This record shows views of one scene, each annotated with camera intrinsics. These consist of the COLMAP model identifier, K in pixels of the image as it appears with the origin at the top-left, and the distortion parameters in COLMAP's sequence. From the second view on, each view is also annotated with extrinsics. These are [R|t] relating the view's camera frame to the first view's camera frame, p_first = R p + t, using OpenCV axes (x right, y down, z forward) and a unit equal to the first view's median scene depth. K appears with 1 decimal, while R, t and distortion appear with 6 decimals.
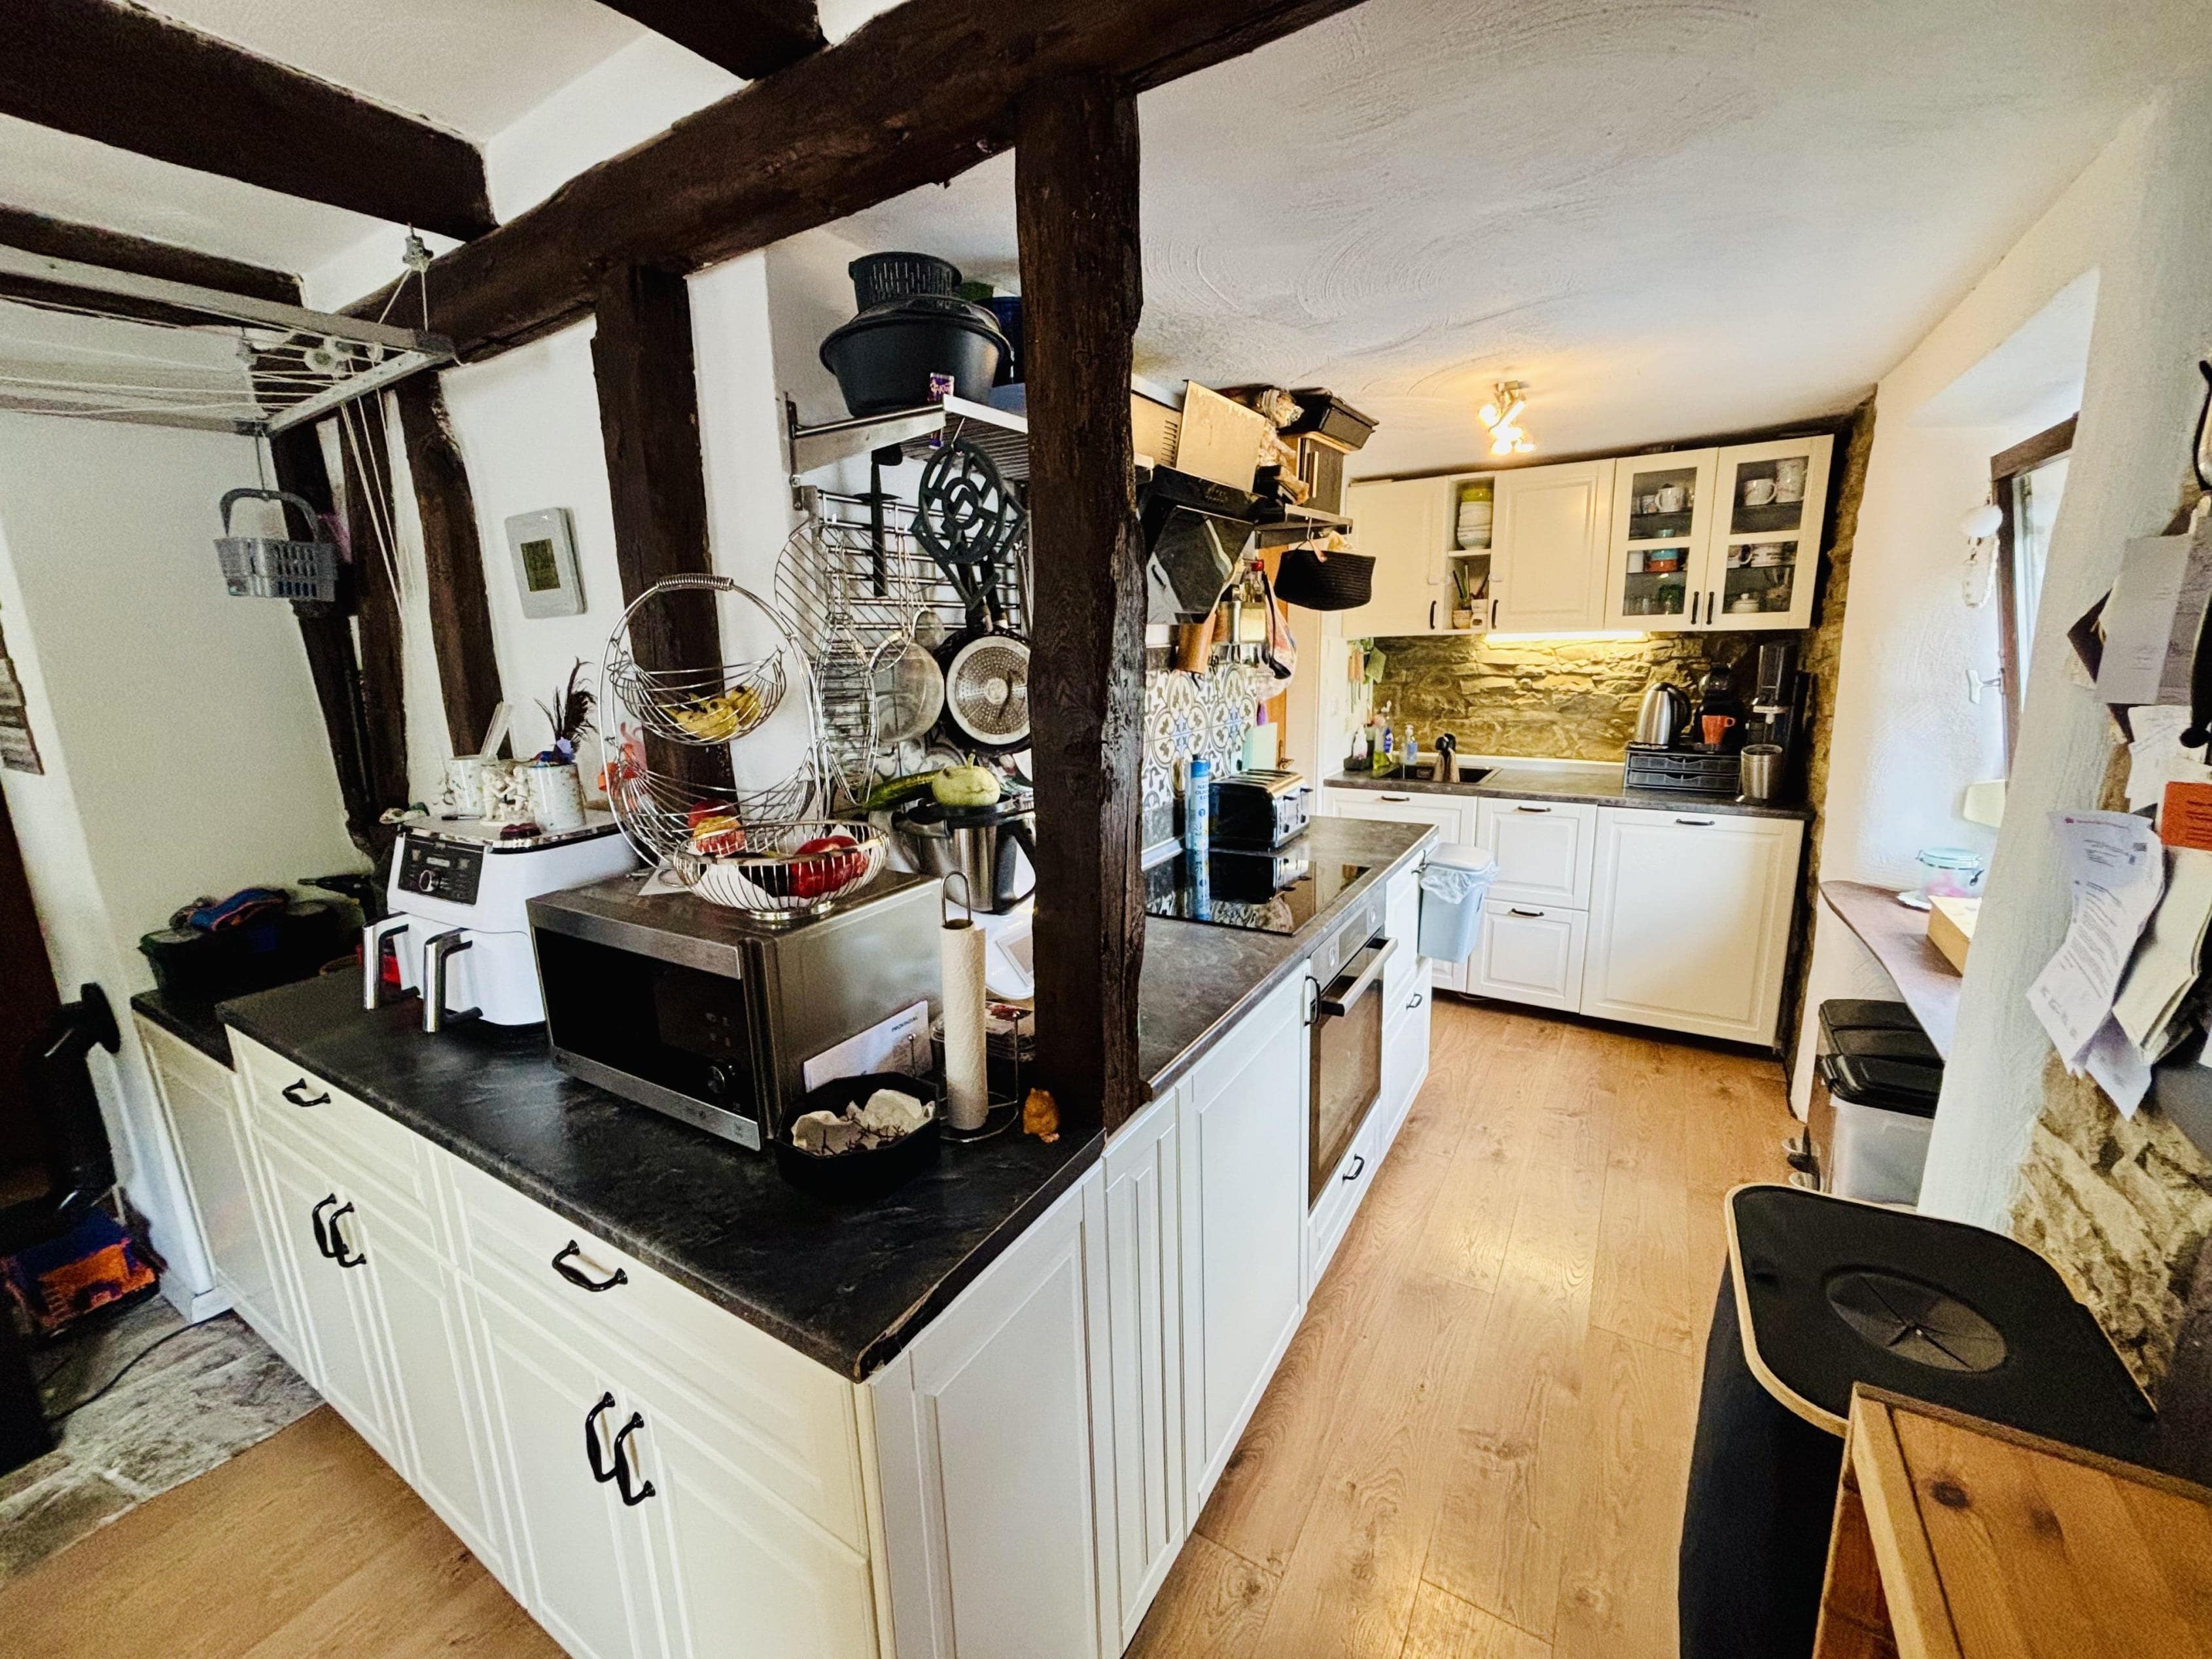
lens RADIAL K [[894.1, 0, 1087.4], [0, 894.1, 823.4], [0, 0, 1]] dist [-0.000844, -0.000347]
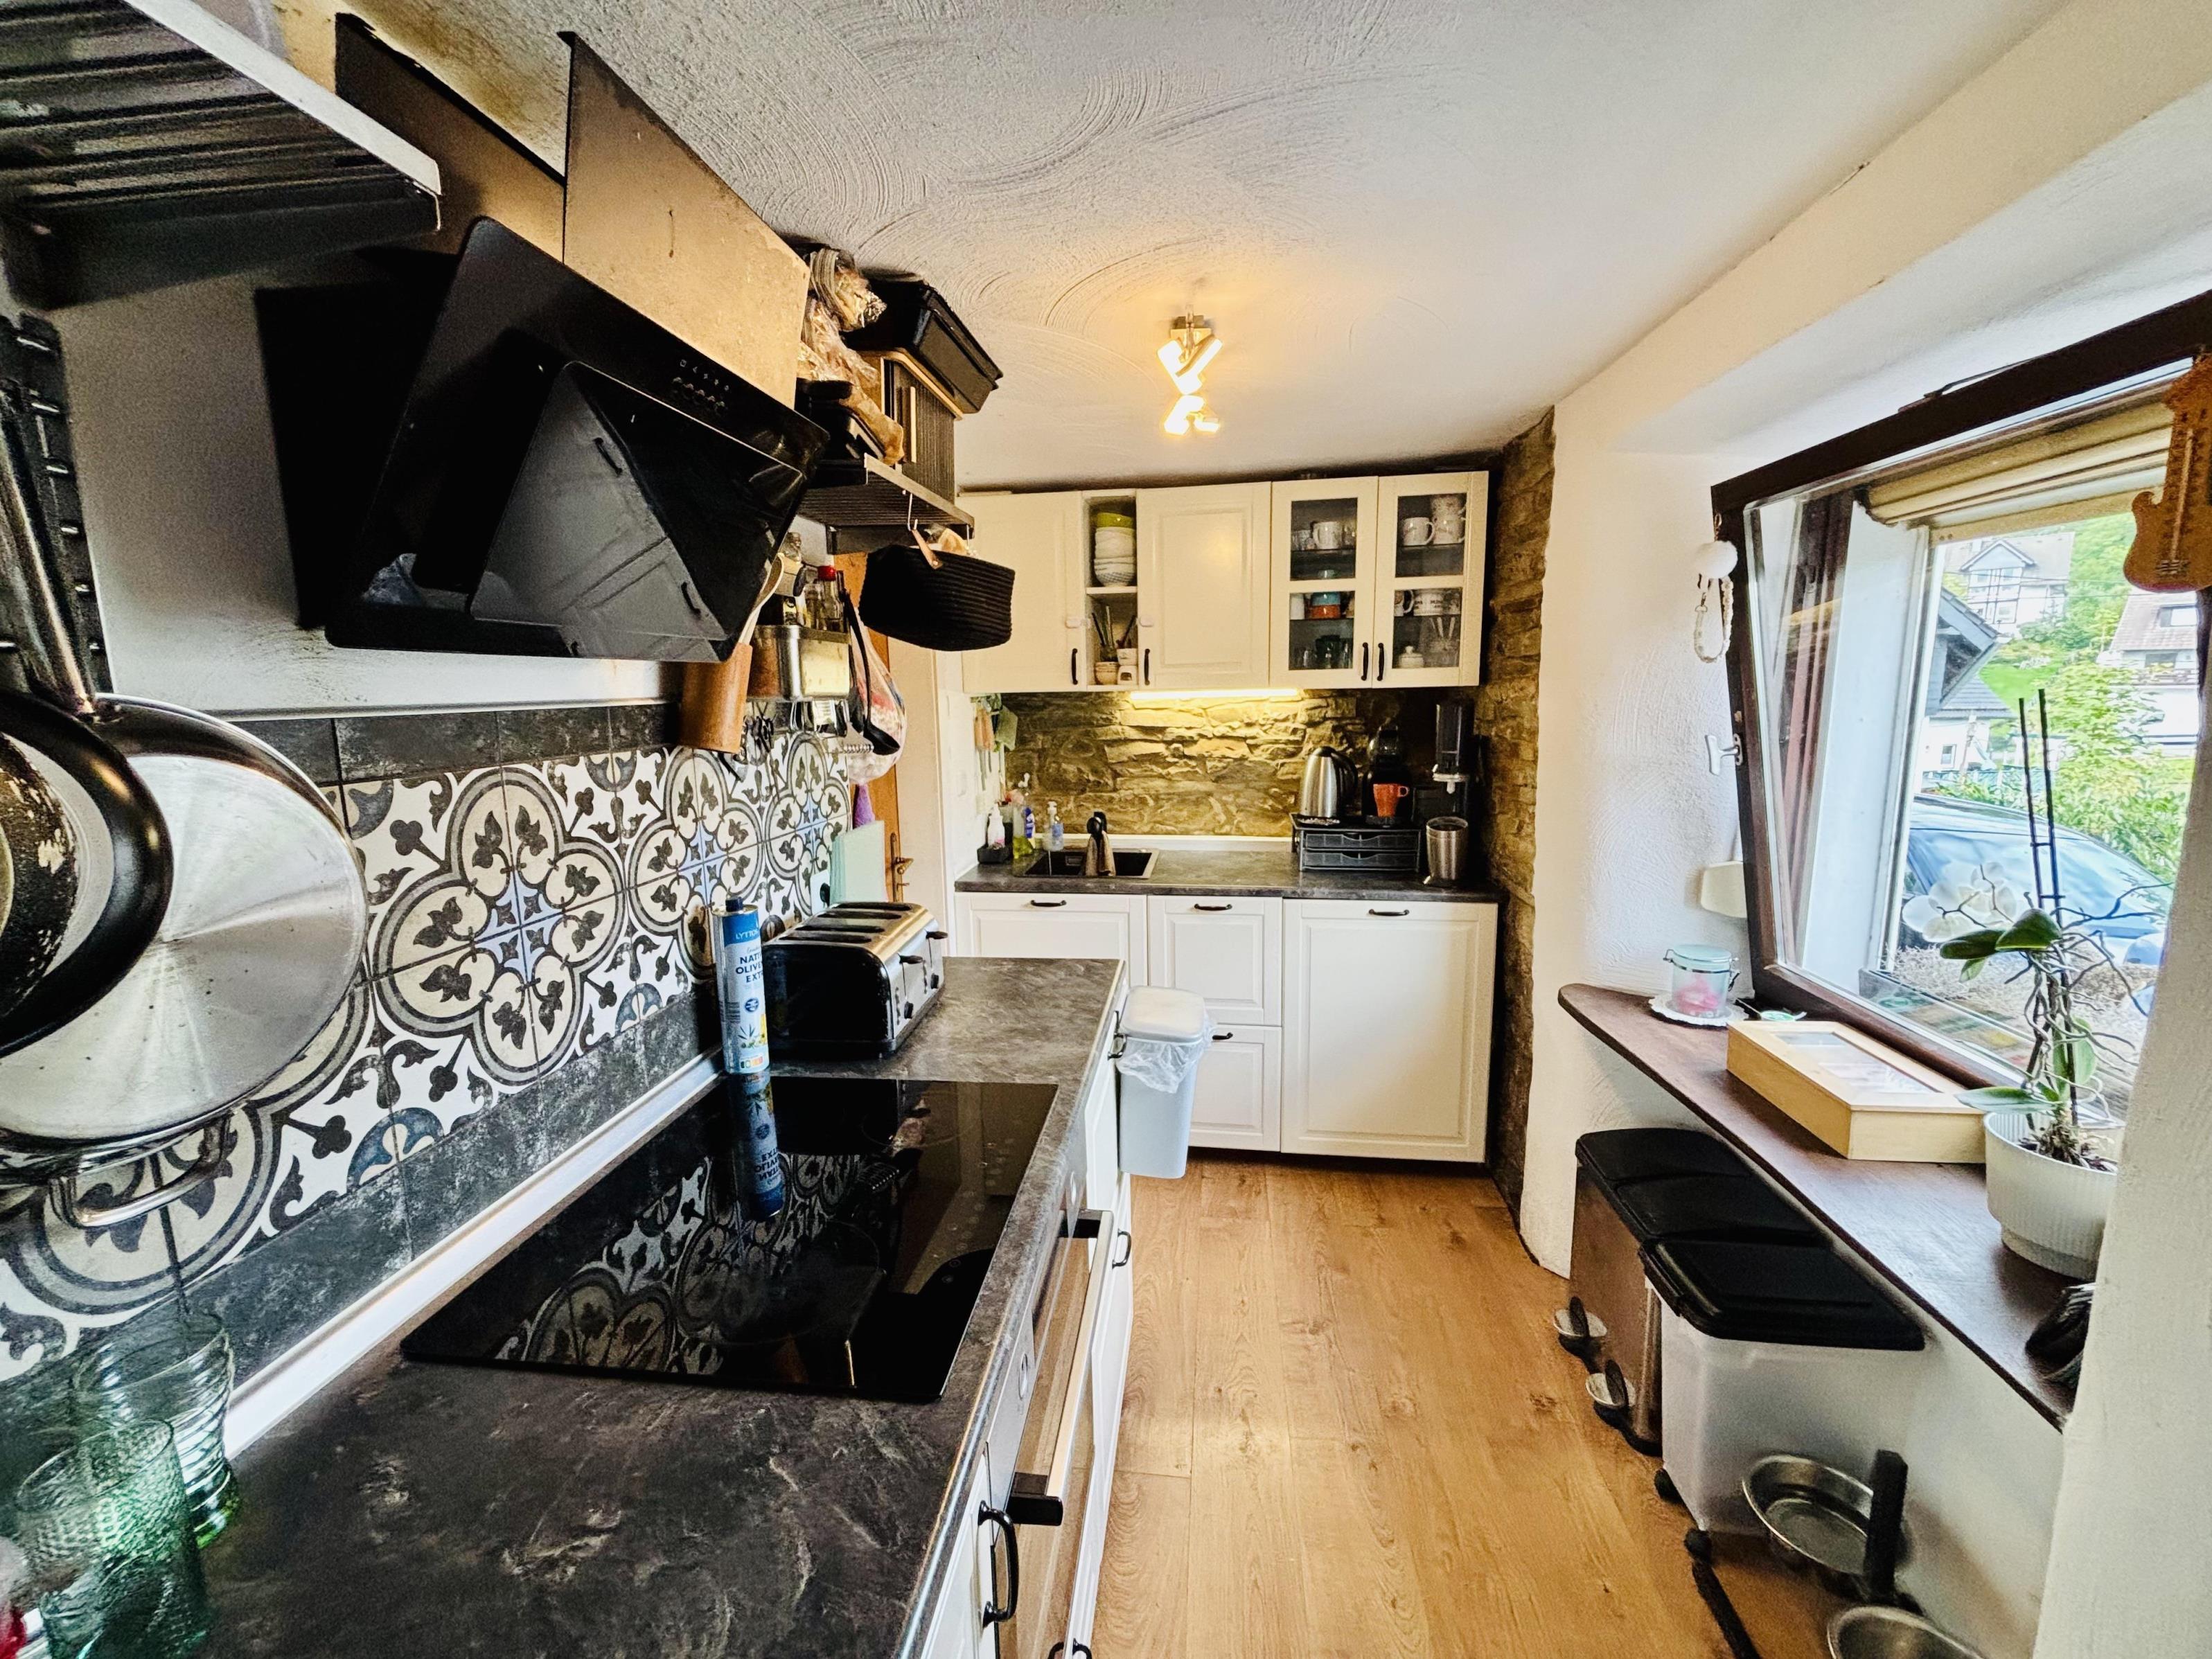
lens RADIAL K [[894.1, 0, 1087.4], [0, 894.1, 823.4], [0, 0, 1]] dist [-0.000844, -0.000347]
pose [[0.912186, -0.051794, 0.406490, 0.081266], [0.078135, 0.995764, -0.048462, -0.065405], [-0.402258, 0.075968, 0.912369, 0.335099]]
